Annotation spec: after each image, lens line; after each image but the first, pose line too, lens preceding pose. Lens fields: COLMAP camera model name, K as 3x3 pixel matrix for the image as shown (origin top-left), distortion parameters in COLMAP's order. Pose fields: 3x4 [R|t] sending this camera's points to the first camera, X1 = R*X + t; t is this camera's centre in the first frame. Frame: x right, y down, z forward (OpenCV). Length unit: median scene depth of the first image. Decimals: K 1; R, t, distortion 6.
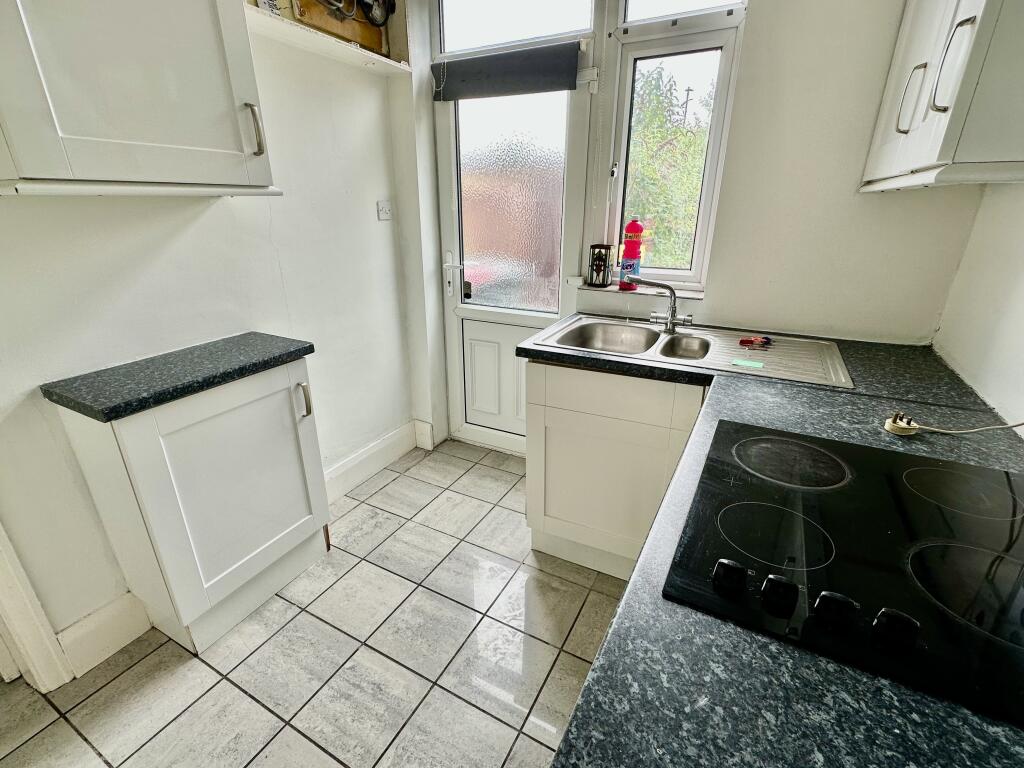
lens RADIAL K [[468.8, 0, 508.6], [0, 468.8, 386.0], [0, 0, 1]] dist [-0.000442, -0.000212]
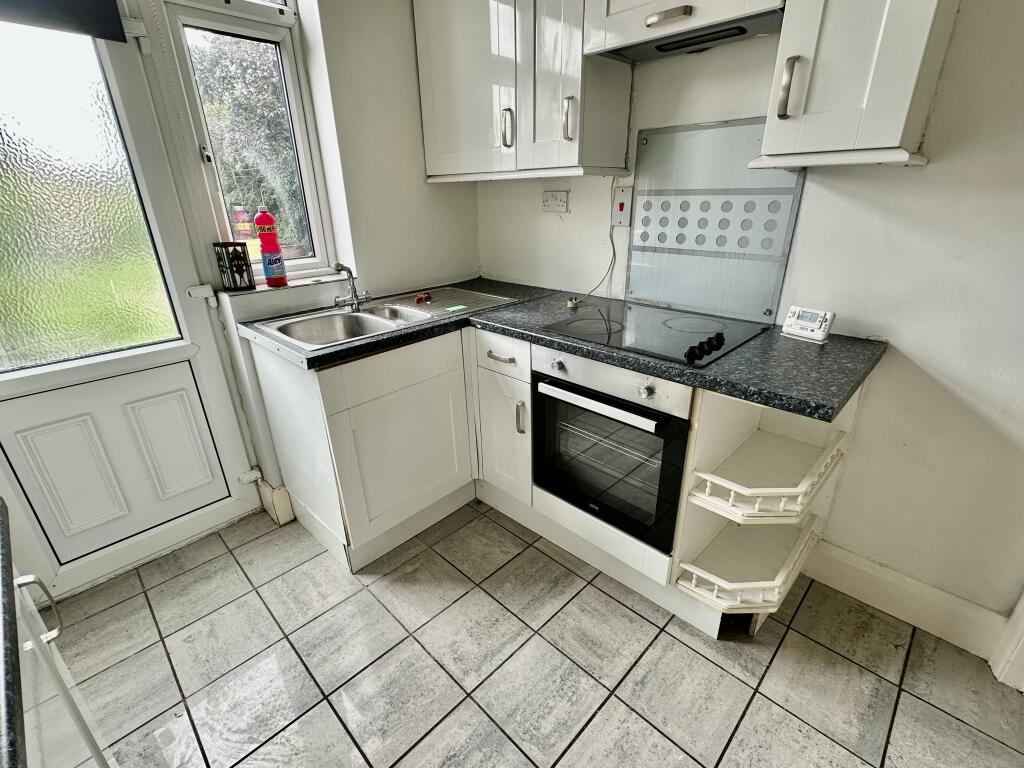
lens RADIAL K [[468.8, 0, 509.7], [0, 468.8, 385.7], [0, 0, 1]] dist [-0.000442, -0.000212]
pose [[0.280710, -0.369368, 0.885872, -0.595778], [0.366827, 0.894200, 0.256602, -0.112230], [-0.886927, 0.252931, 0.386505, 0.319716]]
